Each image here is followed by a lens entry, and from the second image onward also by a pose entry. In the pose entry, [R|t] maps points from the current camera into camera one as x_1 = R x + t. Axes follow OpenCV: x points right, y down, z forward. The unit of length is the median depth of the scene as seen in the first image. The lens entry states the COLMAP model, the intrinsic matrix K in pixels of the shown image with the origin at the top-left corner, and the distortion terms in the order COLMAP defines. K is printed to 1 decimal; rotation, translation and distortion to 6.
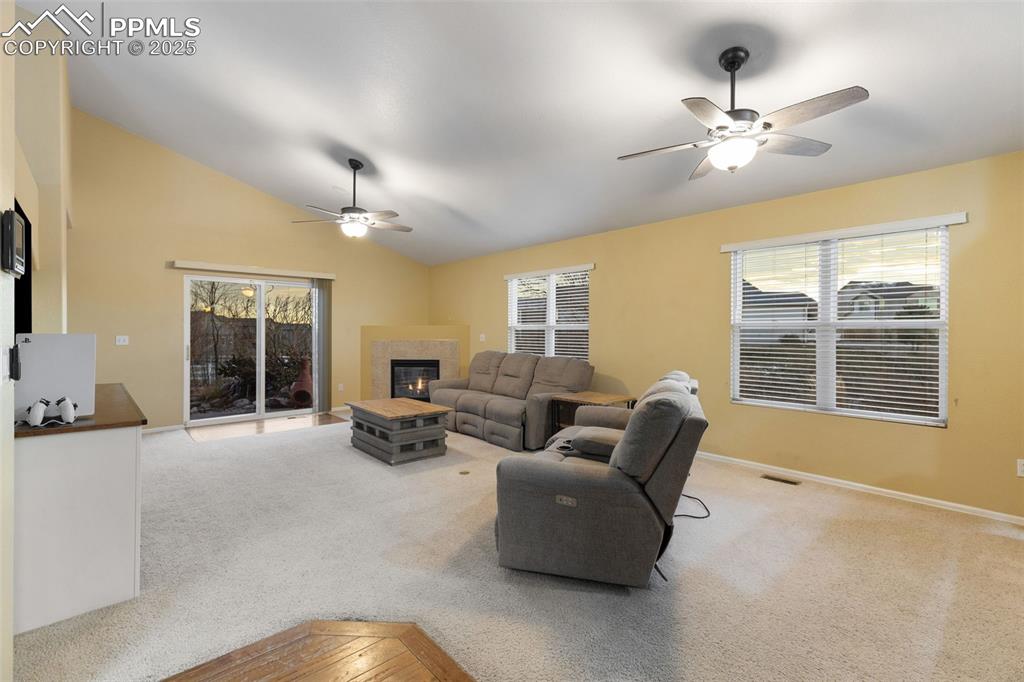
lens RADIAL K [[456.6, 0, 487.9], [0, 456.6, 334.0], [0, 0, 1]] dist [0.029170, 0.000216]
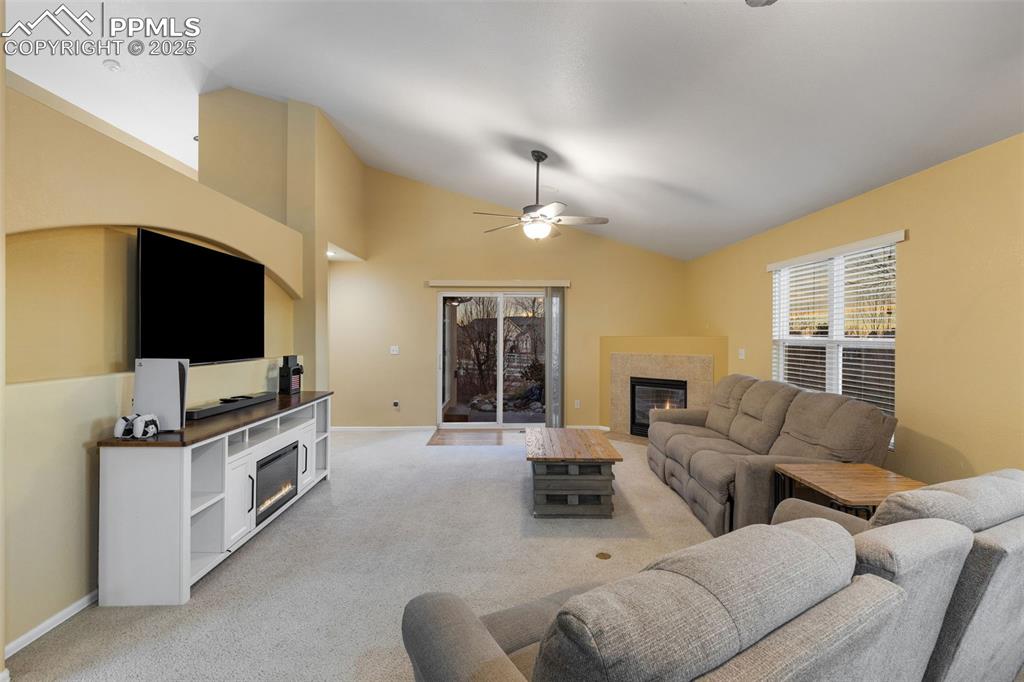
lens RADIAL K [[466.1, 0, 514.7], [0, 466.1, 336.5], [0, 0, 1]] dist [0.003926, 0.000630]
pose [[0.778406, 0.003053, -0.627754, 0.220197], [-0.002557, 0.999995, 0.001693, -0.026031], [0.627756, 0.000288, 0.778410, 0.268548]]
